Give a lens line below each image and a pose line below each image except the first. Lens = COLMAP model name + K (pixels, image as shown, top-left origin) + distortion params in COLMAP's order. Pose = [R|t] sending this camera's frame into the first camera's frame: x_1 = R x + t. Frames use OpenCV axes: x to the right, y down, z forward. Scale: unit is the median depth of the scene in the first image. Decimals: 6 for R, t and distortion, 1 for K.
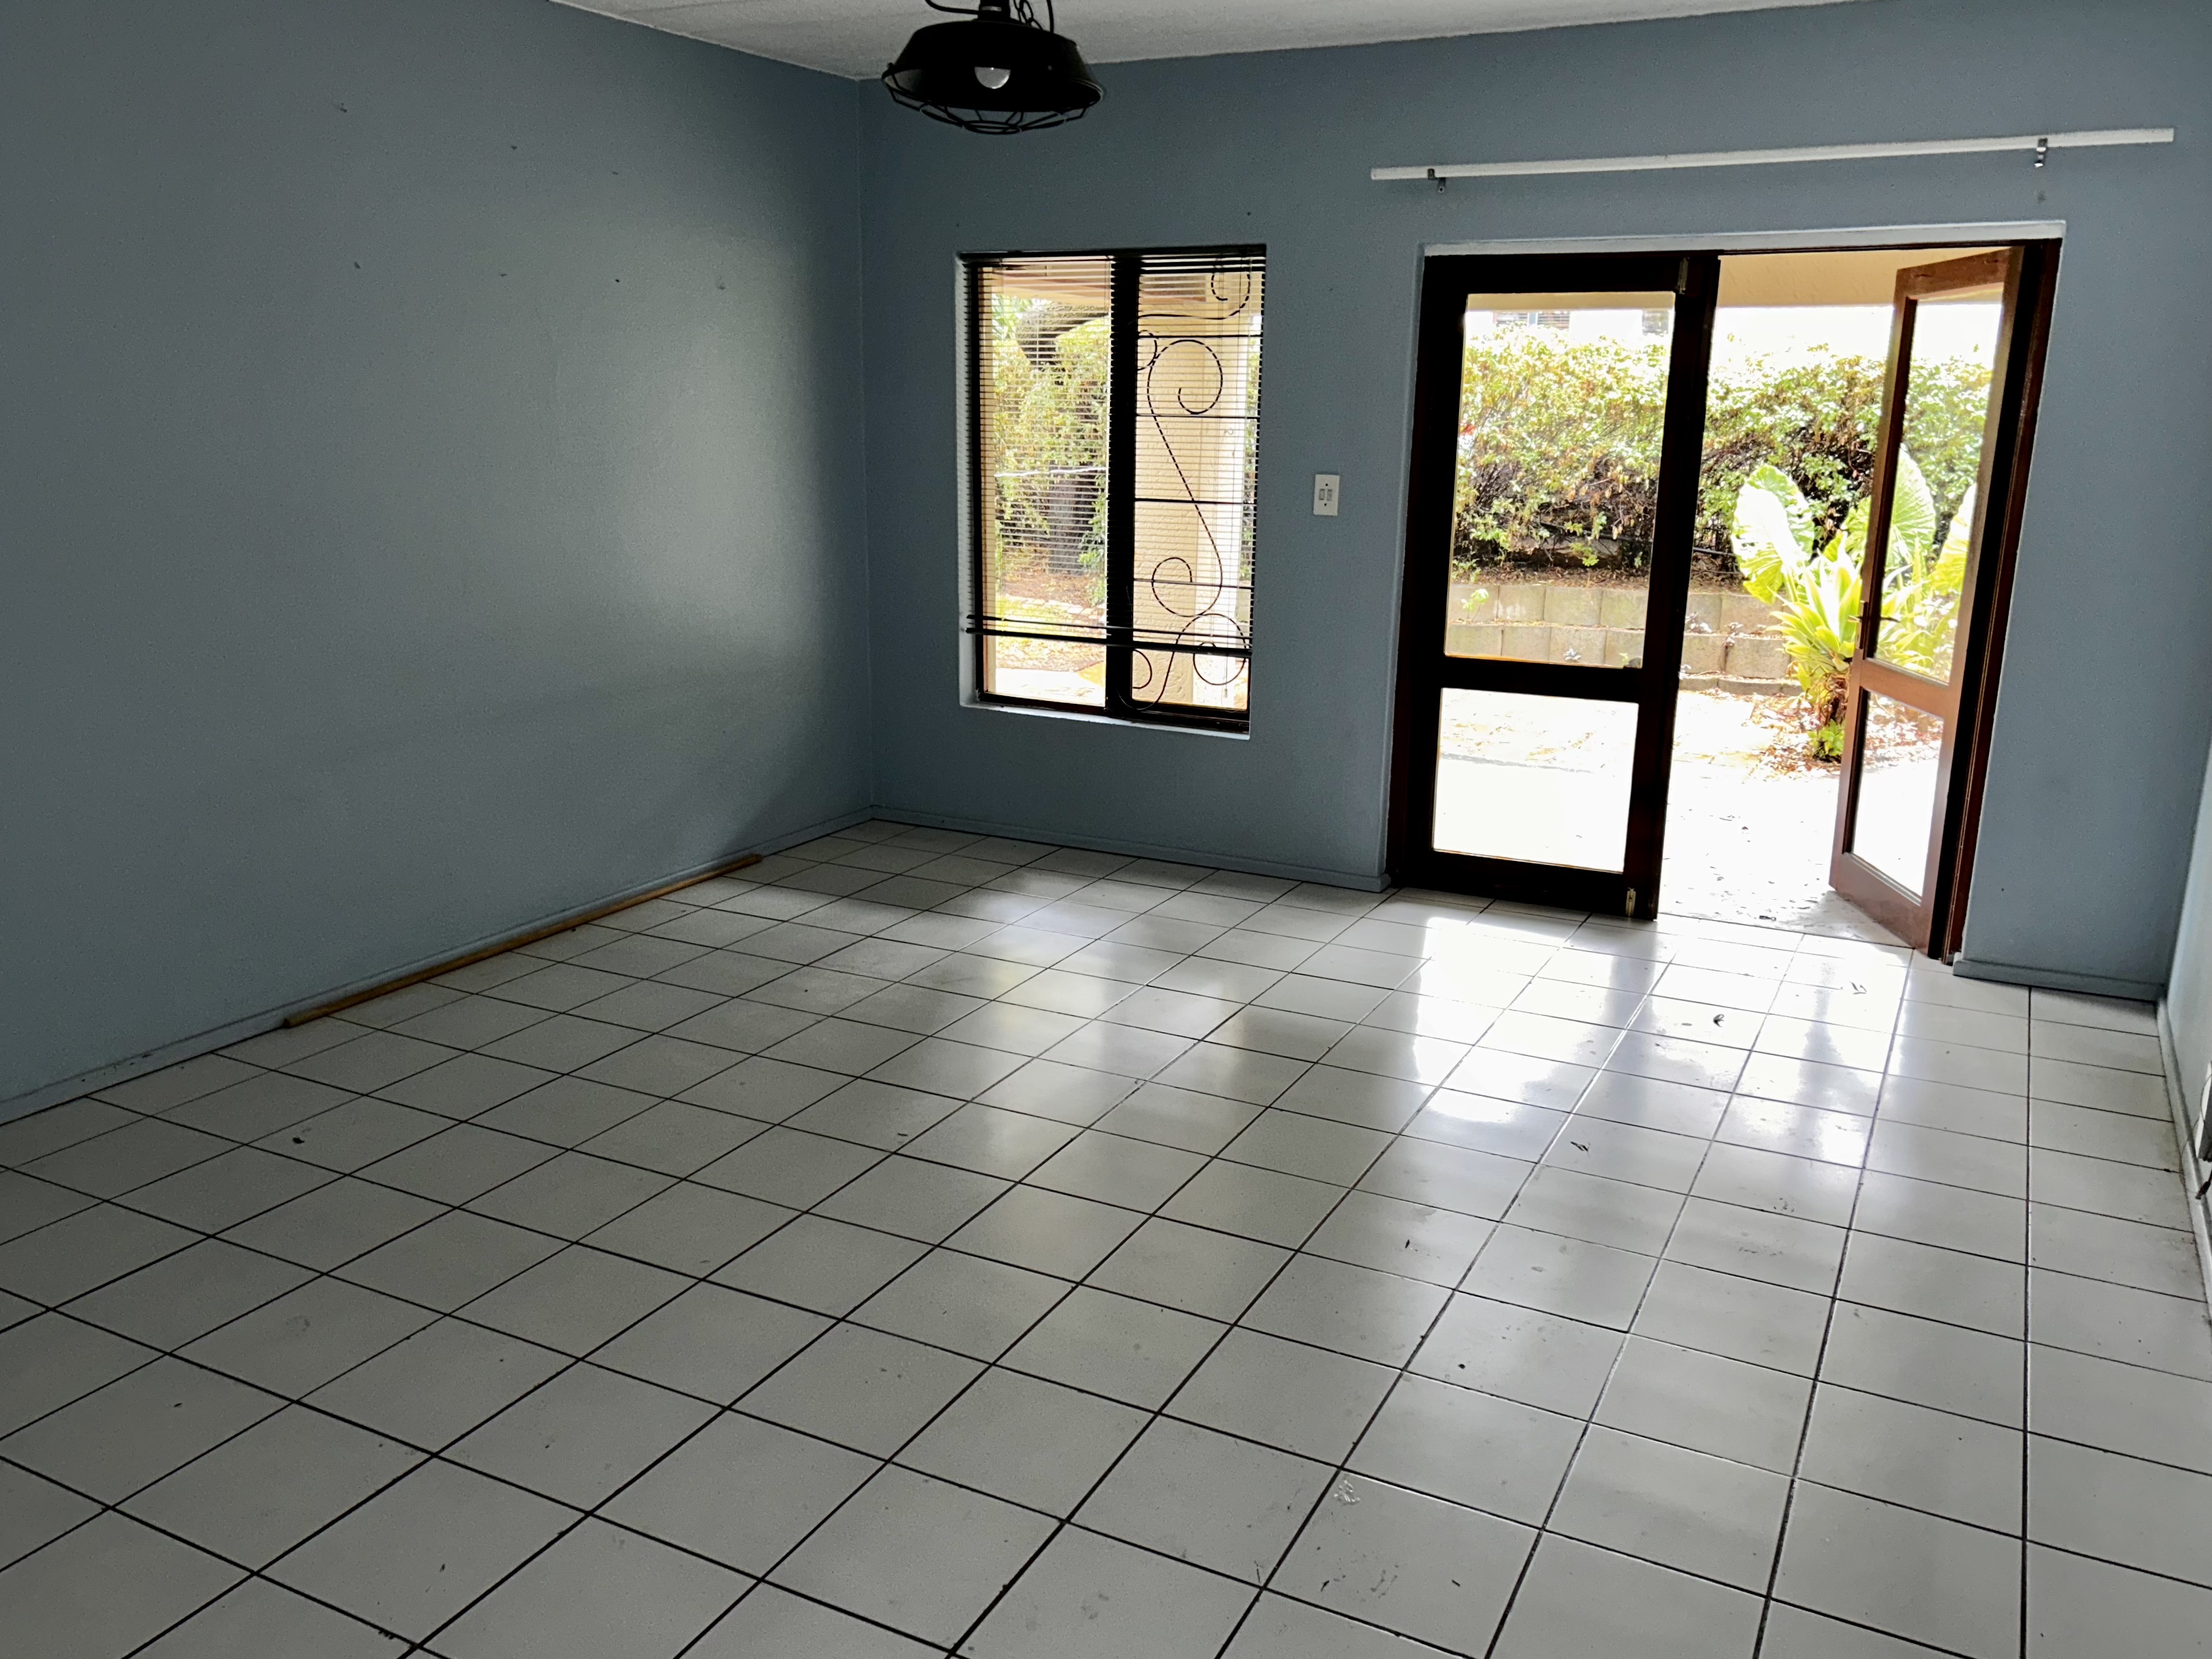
lens RADIAL K [[1771.2, 0, 1060.1], [0, 1771.2, 853.2], [0, 0, 1]] dist [0.041044, -0.041200]
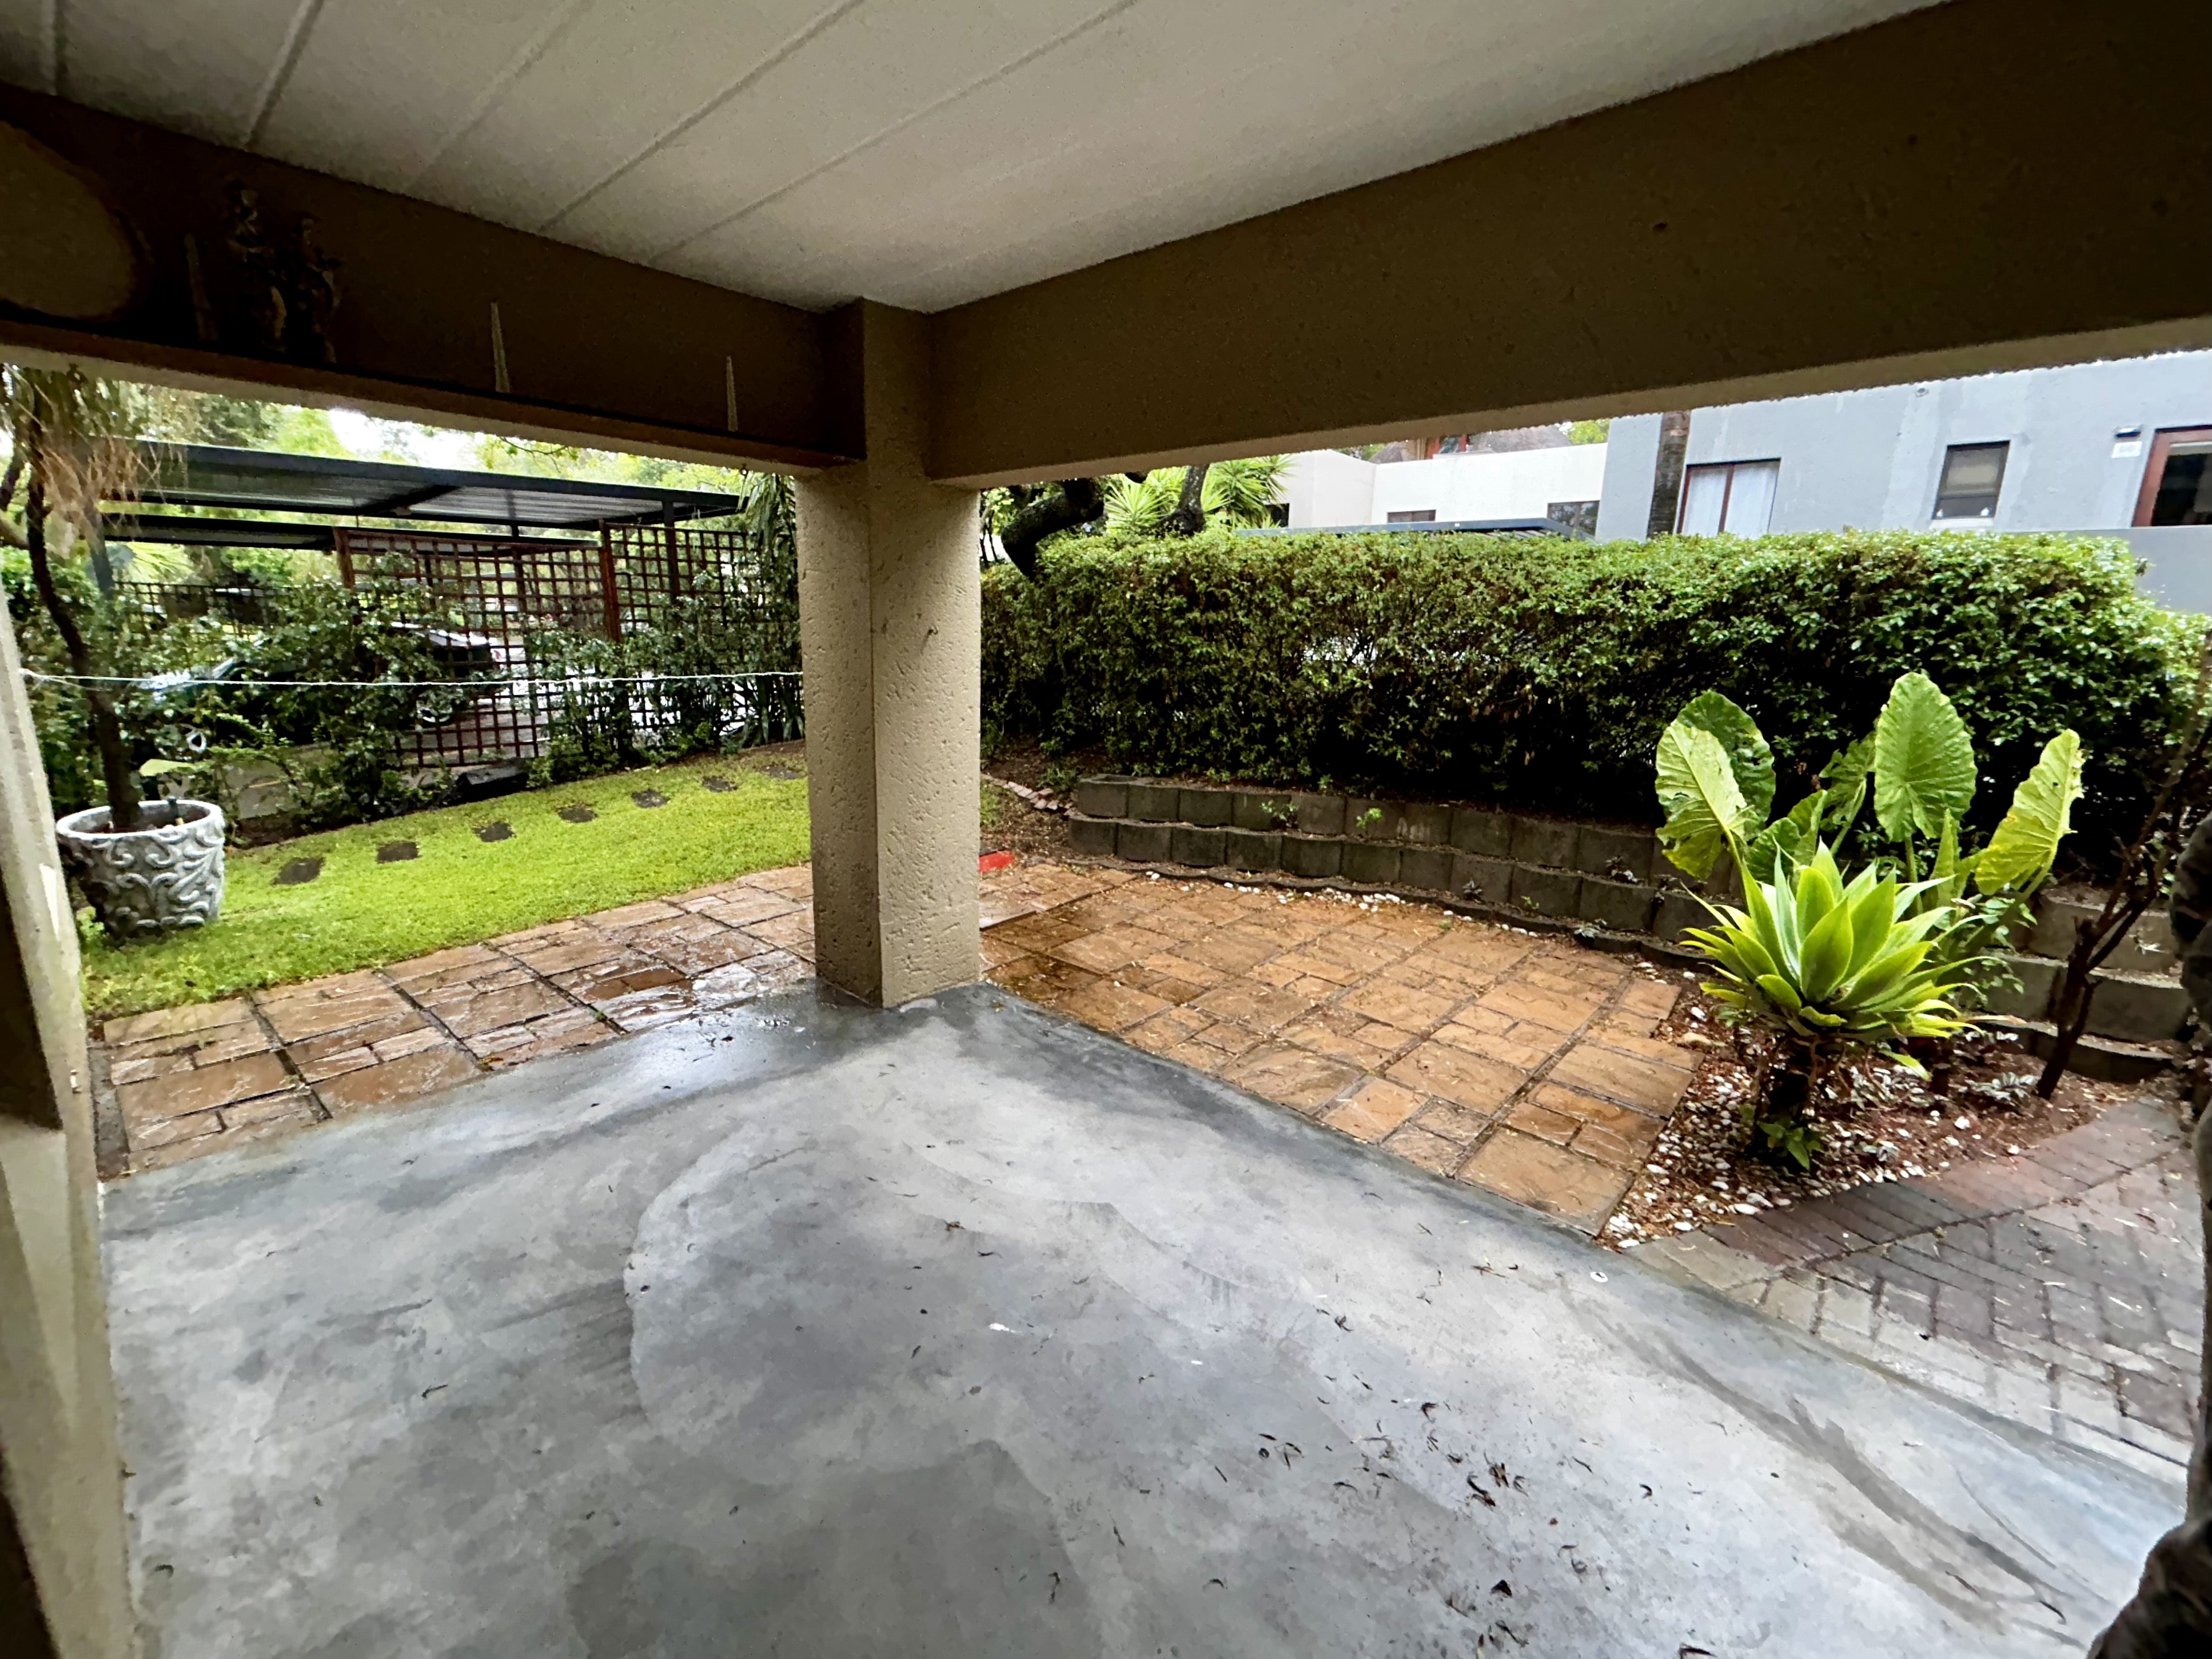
lens RADIAL K [[965.3, 0, 1058.6], [0, 965.3, 838.9], [0, 0, 1]] dist [-0.001738, 0.000592]
pose [[0.965957, 0.065637, -0.250239, 0.226290], [-0.072122, 0.997254, -0.016821, -0.123904], [0.248447, 0.034296, 0.968038, 0.516021]]
